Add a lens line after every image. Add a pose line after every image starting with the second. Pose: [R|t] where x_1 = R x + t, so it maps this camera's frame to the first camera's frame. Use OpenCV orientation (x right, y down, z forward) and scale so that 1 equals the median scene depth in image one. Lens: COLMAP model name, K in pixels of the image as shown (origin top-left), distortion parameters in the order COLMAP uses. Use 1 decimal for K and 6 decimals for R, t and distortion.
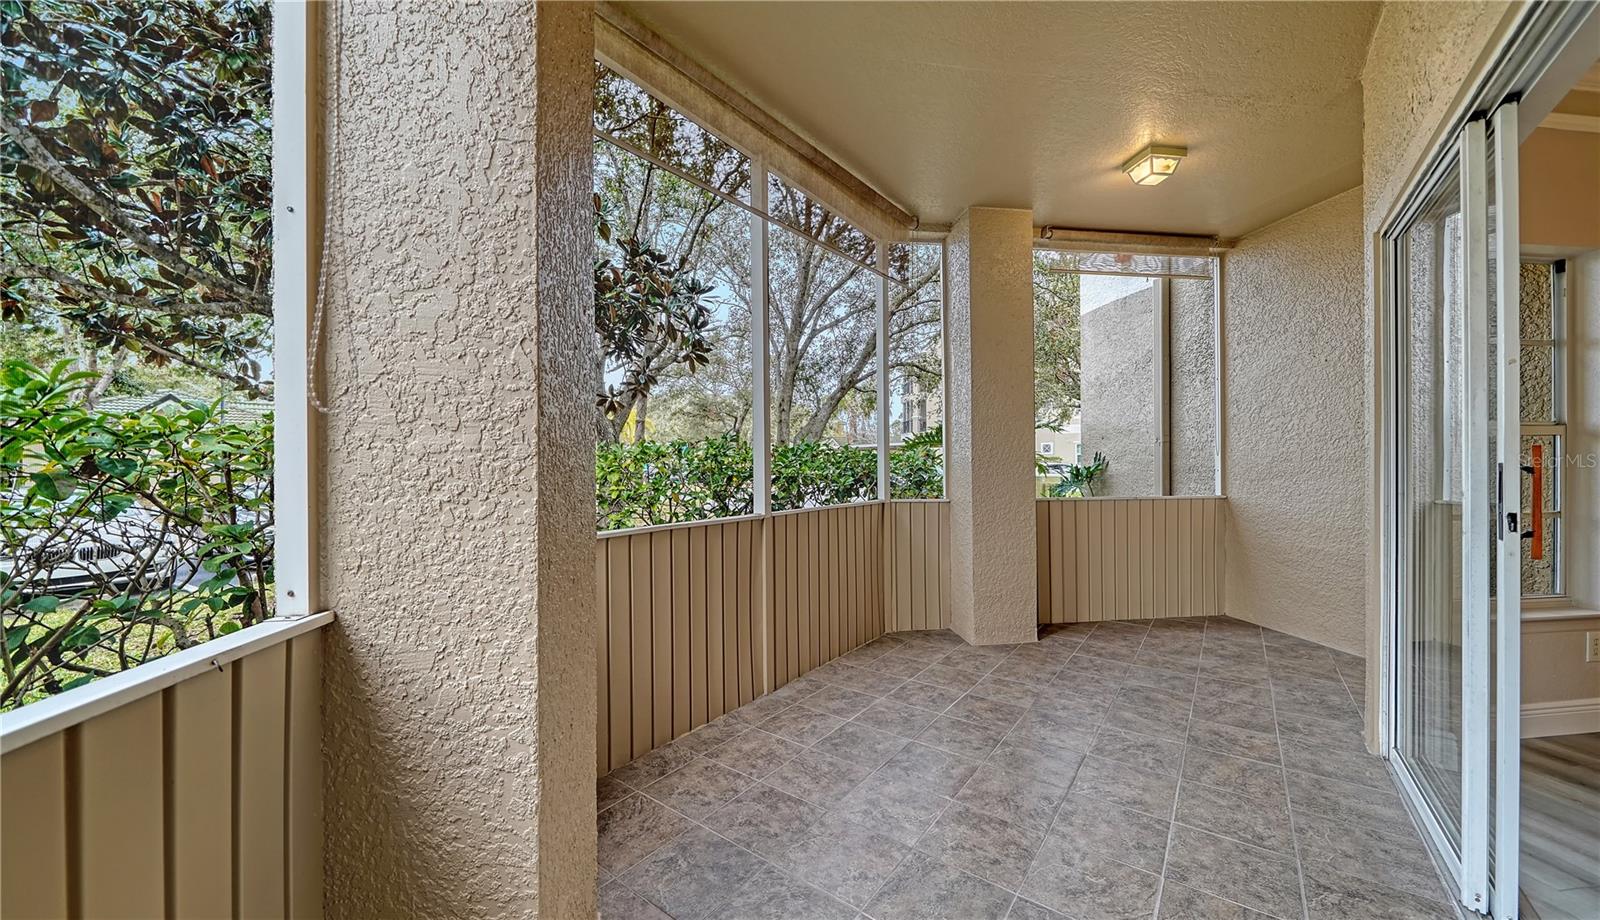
lens RADIAL K [[560.9, 0, 798.9], [0, 560.9, 466.5], [0, 0, 1]] dist [-0.007693, -0.000011]
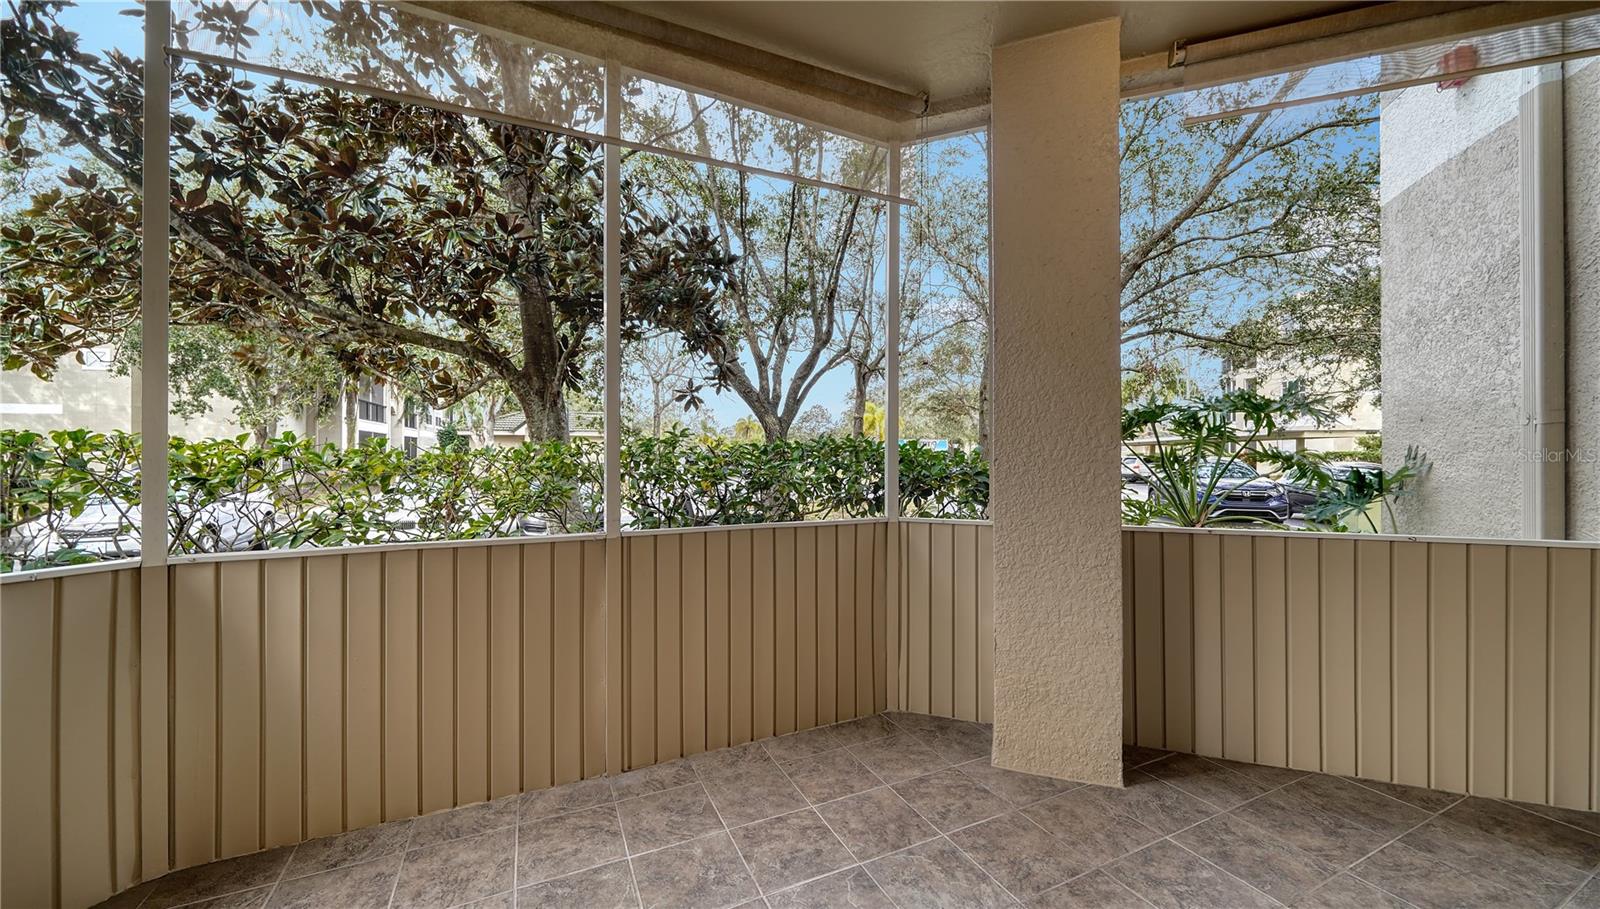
lens RADIAL K [[563.3, 0, 802.6], [0, 563.3, 460.8], [0, 0, 1]] dist [-0.003328, -0.000034]
pose [[0.883848, 0.004115, -0.467757, 0.401789], [-0.005284, 0.999985, -0.001188, -0.010333], [0.467745, 0.003521, 0.883856, 0.352134]]
